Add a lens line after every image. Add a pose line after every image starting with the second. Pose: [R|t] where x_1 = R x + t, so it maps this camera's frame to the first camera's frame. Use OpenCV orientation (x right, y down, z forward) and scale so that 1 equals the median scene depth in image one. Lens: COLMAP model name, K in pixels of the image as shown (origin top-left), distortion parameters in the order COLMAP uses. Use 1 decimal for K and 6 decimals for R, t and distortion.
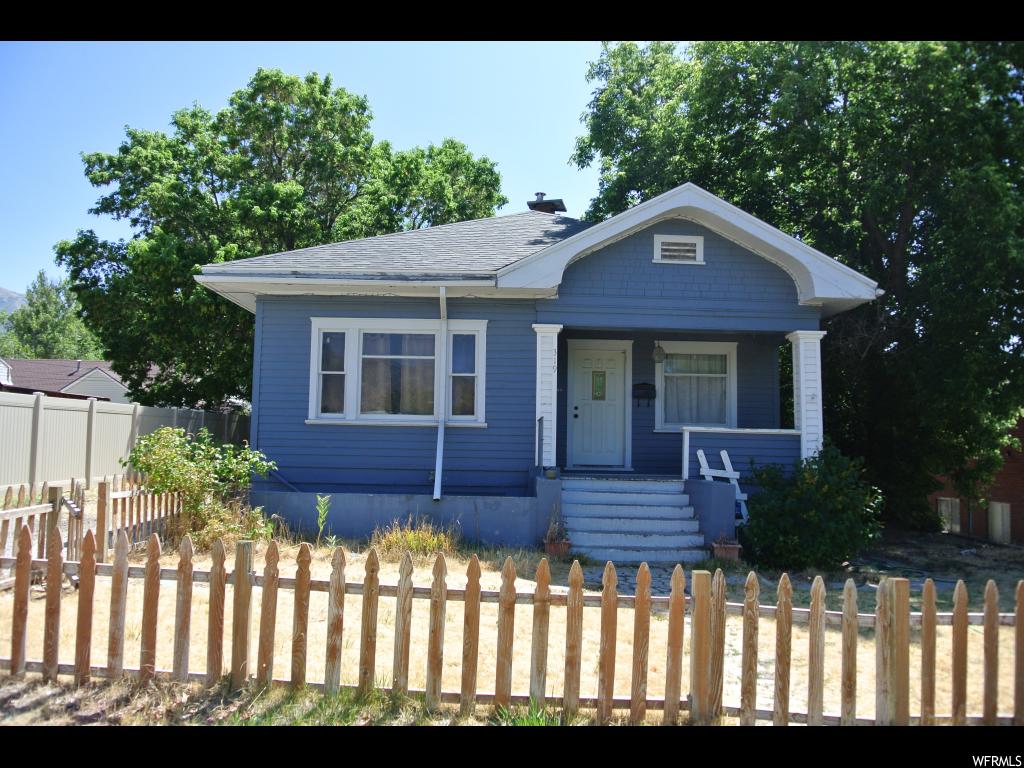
lens RADIAL K [[802.7, 0, 509.1], [0, 802.7, 403.8], [0, 0, 1]] dist [-0.065187, 0.010614]
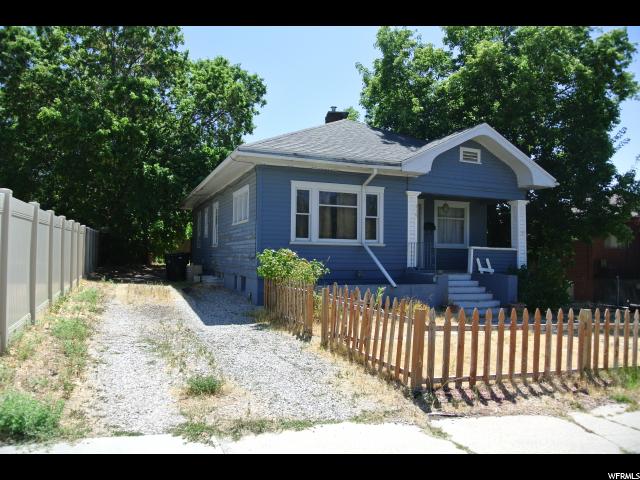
lens RADIAL K [[501.7, 0, 318.2], [0, 501.7, 252.4], [0, 0, 1]] dist [-0.065187, 0.010614]
pose [[0.926941, -0.001903, 0.375201, -0.588853], [-0.021140, 0.998134, 0.057290, -0.019298], [-0.374610, -0.061036, 0.925171, 0.002831]]
